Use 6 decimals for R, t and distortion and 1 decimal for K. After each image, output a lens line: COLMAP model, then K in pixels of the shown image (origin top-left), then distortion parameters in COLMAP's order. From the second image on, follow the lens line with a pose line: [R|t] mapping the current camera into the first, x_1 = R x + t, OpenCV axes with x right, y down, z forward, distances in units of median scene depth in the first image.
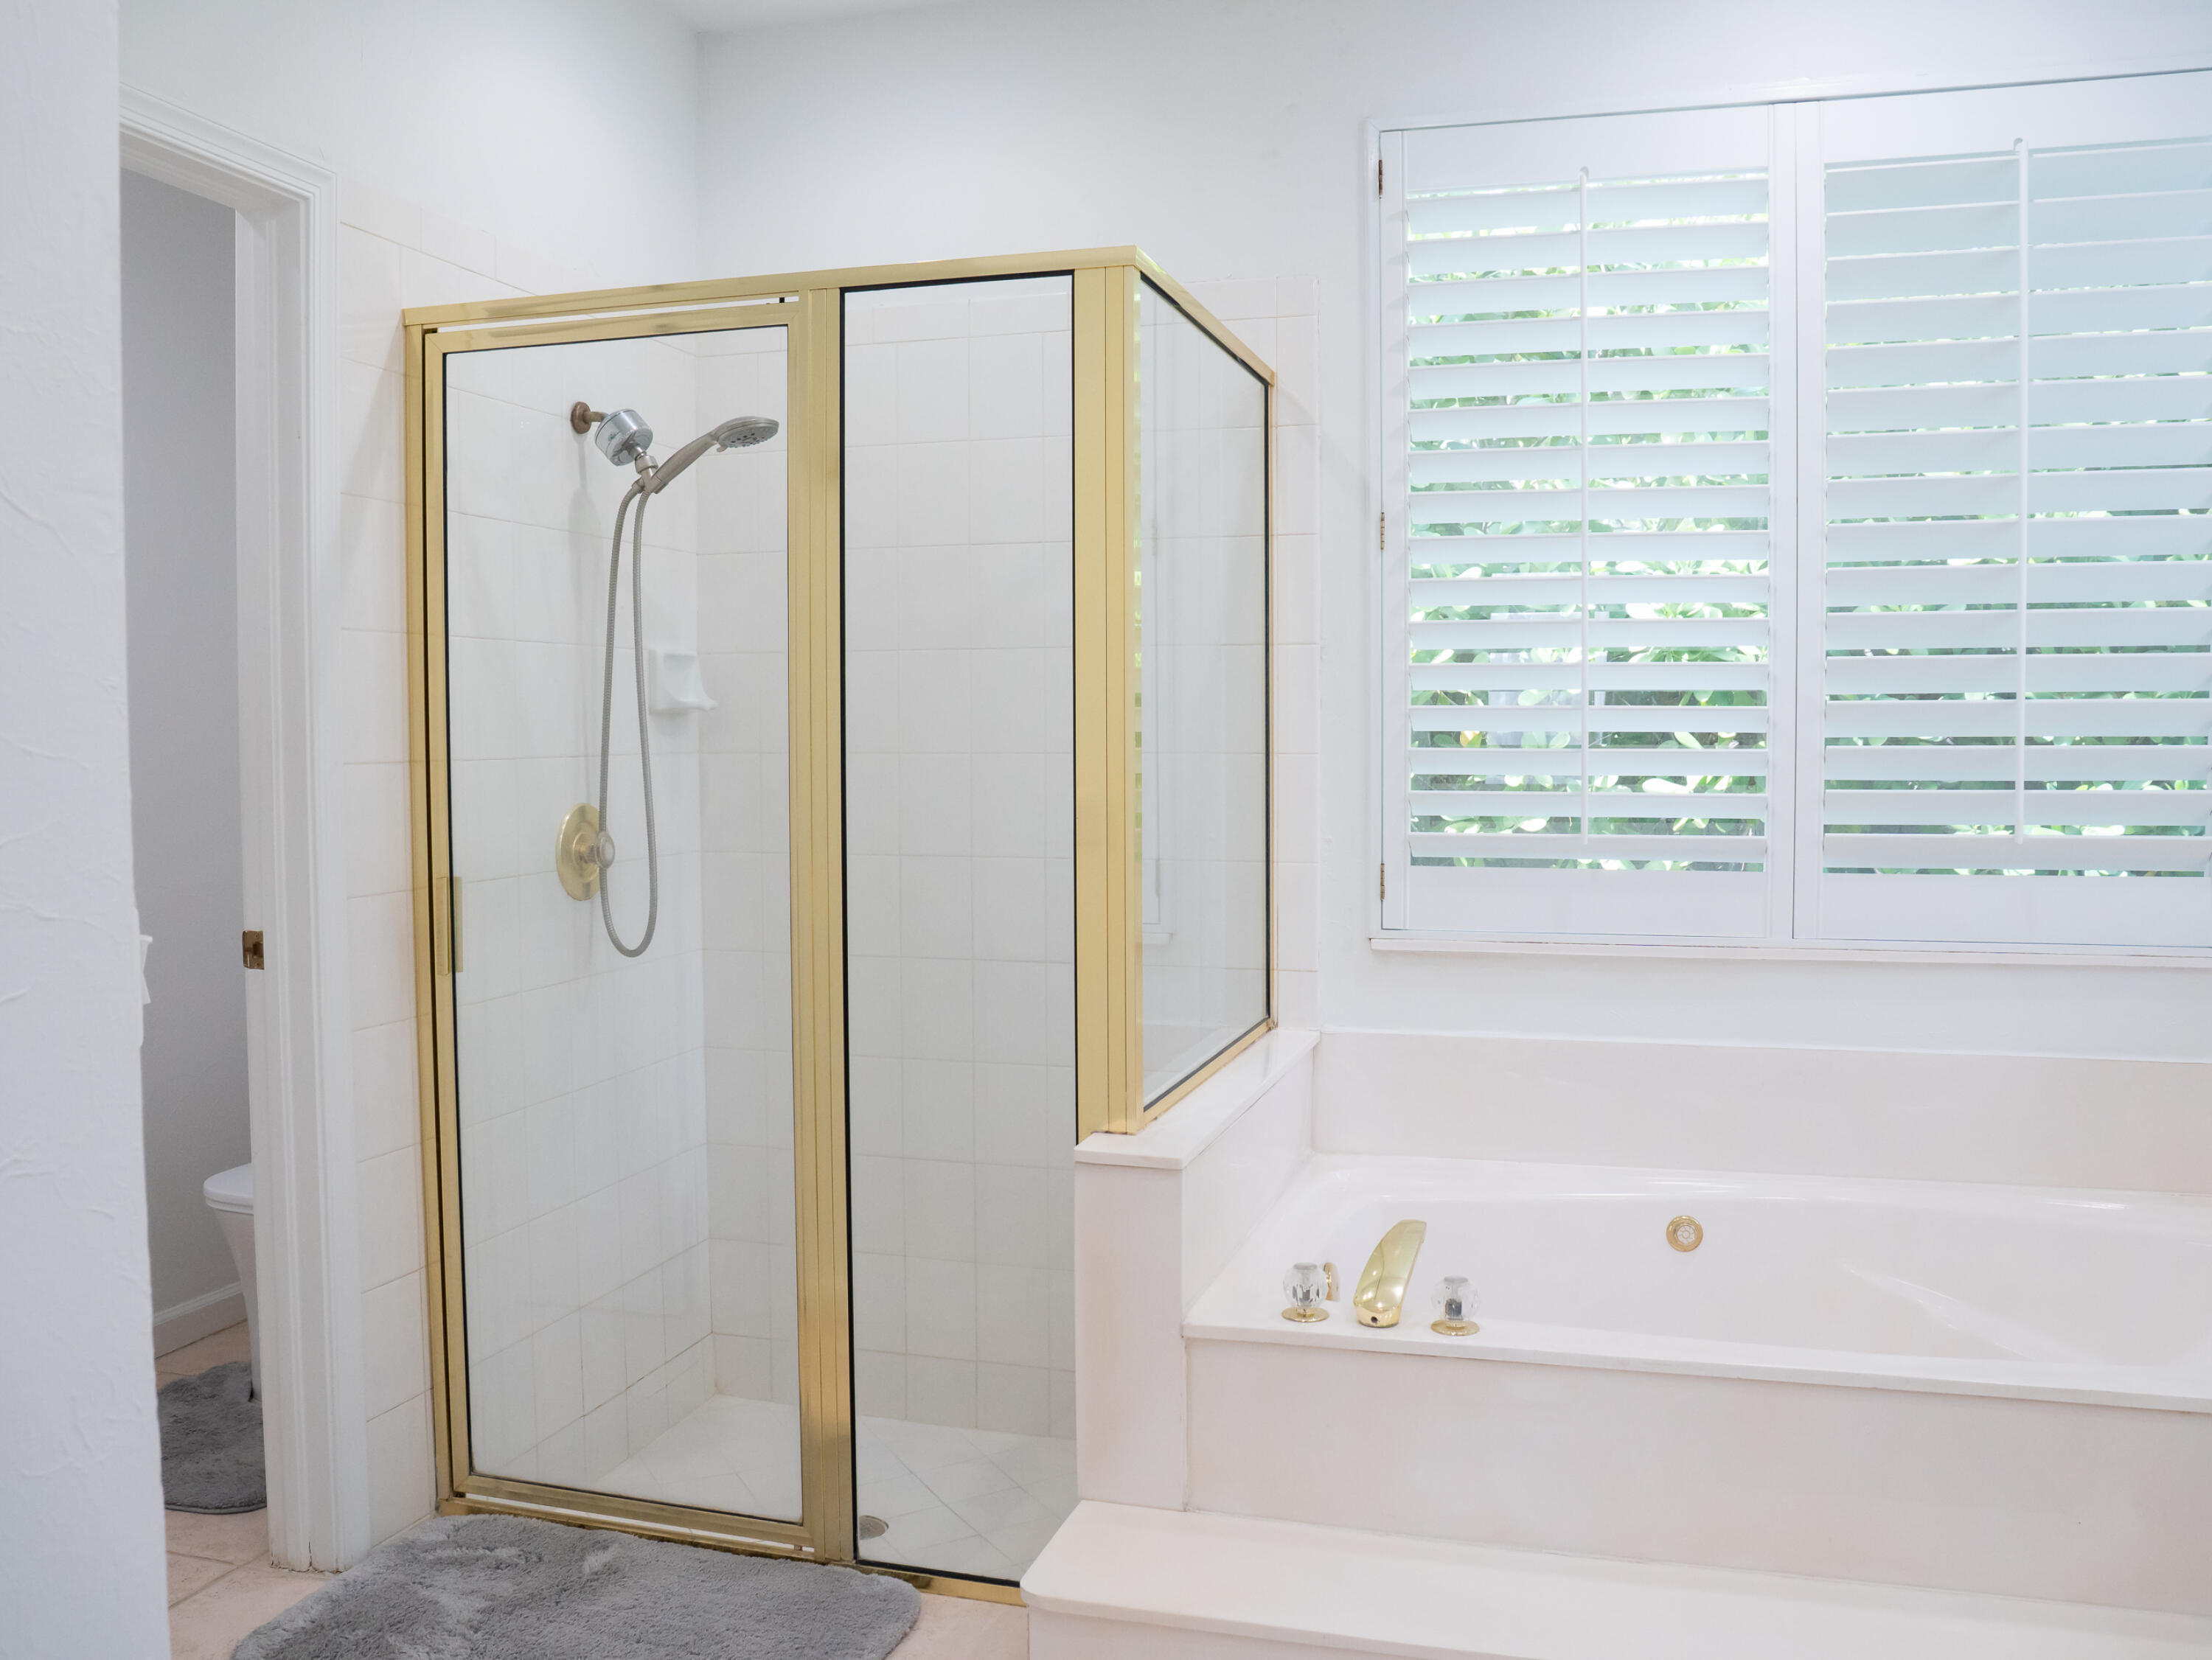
lens RADIAL K [[1920.7, 0, 1106.0], [0, 1920.7, 830.0], [0, 0, 1]] dist [-0.144535, 0.141961]
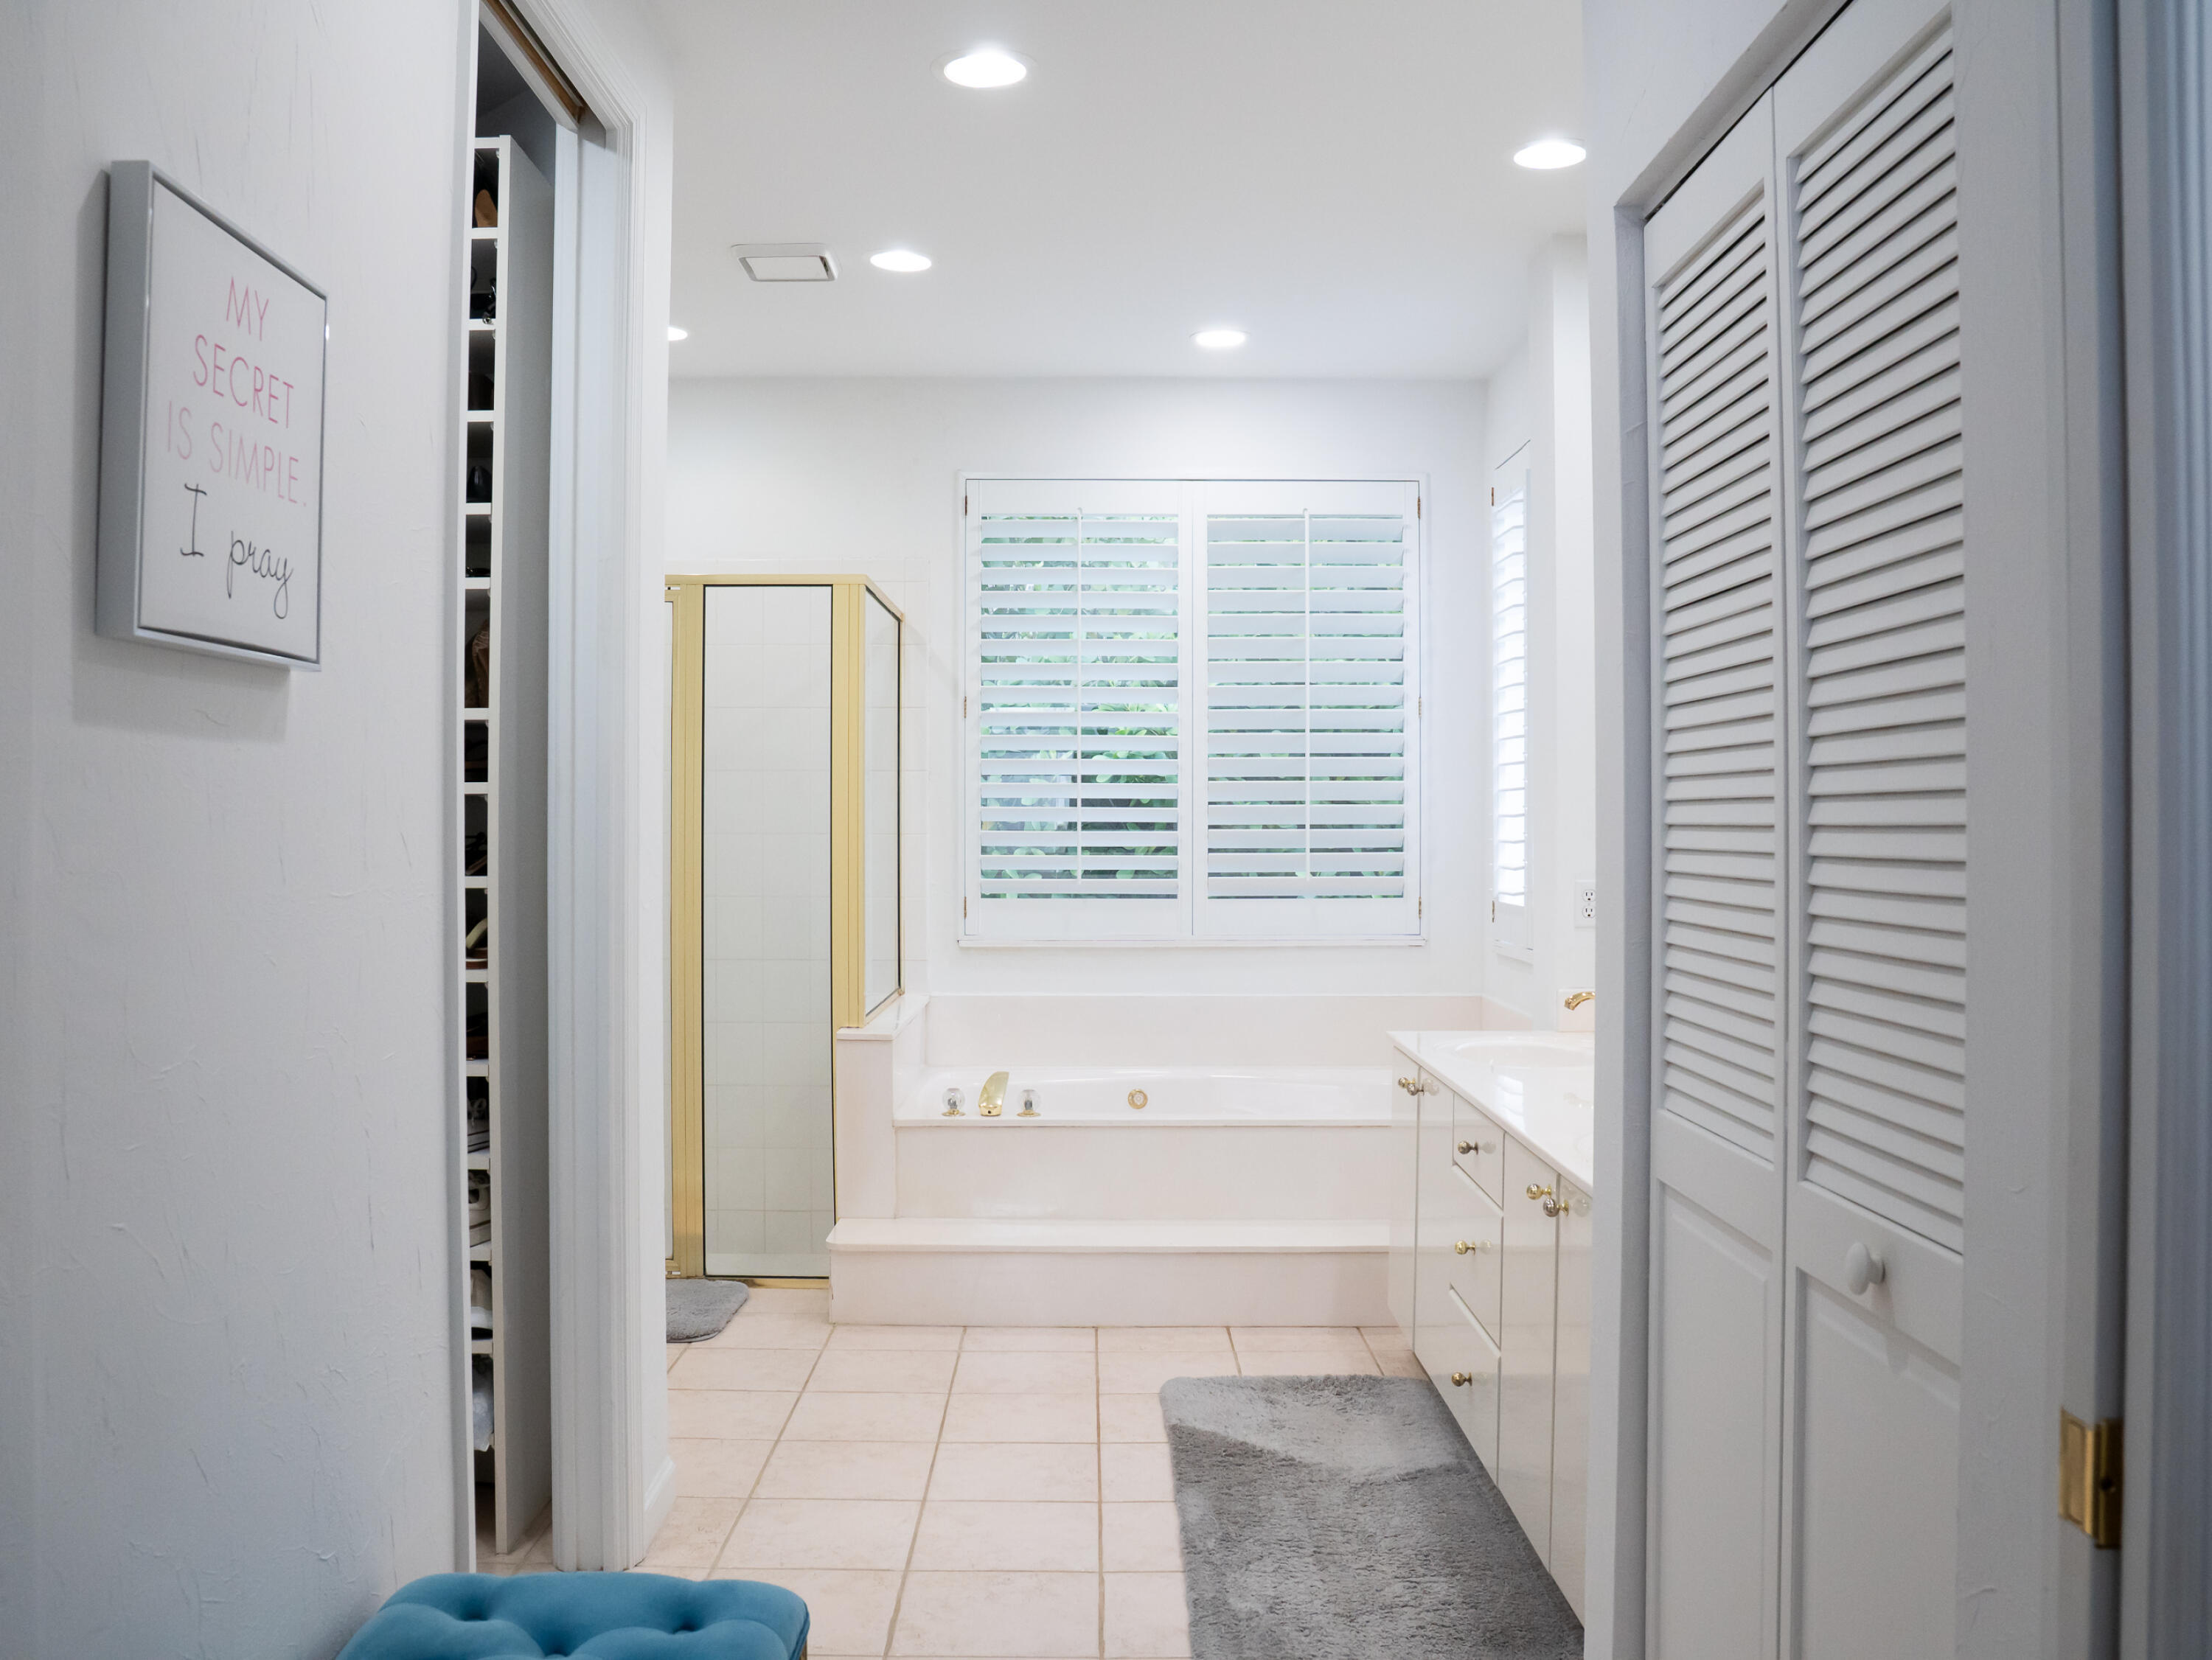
lens RADIAL K [[1850.9, 0, 1106.0], [0, 1850.9, 830.0], [0, 0, 1]] dist [-0.057549, 0.003891]
pose [[0.960340, 0.002969, 0.278817, -0.229049], [0.010162, 0.998906, -0.045638, 0.039169], [-0.278648, 0.046661, 0.959259, -0.740024]]
